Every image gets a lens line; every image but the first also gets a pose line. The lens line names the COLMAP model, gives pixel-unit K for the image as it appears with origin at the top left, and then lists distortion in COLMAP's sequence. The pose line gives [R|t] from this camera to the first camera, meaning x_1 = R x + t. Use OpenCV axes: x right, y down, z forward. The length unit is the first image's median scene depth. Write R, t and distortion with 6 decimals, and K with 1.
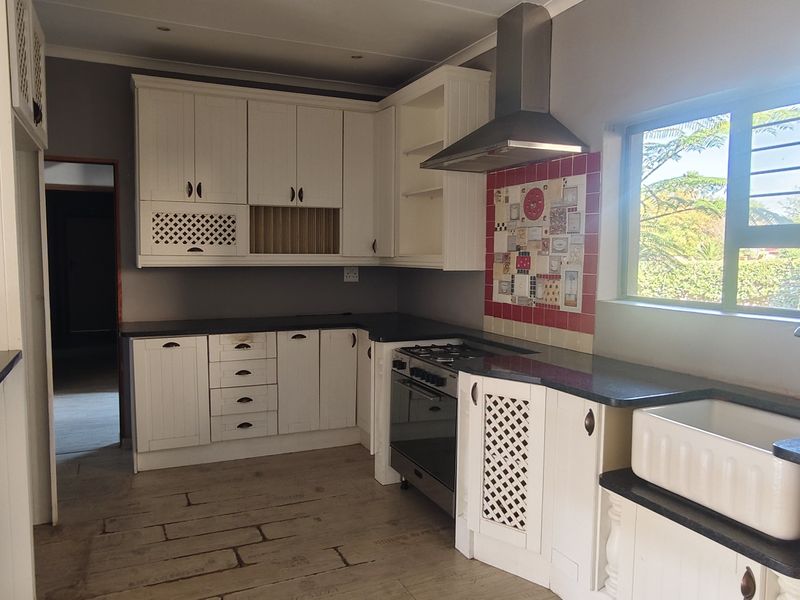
lens RADIAL K [[616.8, 0, 399.8], [0, 616.8, 299.5], [0, 0, 1]] dist [-0.000926, 0.000319]
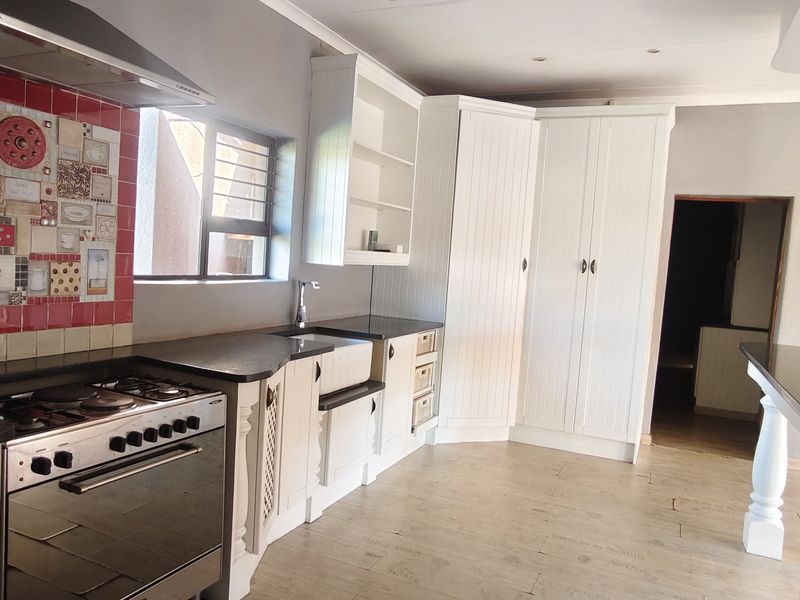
lens RADIAL K [[618.4, 0, 399.9], [0, 618.4, 300.6], [0, 0, 1]] dist [-0.000640, -0.000582]
pose [[-0.650839, -0.108401, 0.751437, -0.547930], [-0.016160, 0.991508, 0.129037, -0.086183], [-0.759044, 0.071839, -0.647064, 1.177516]]
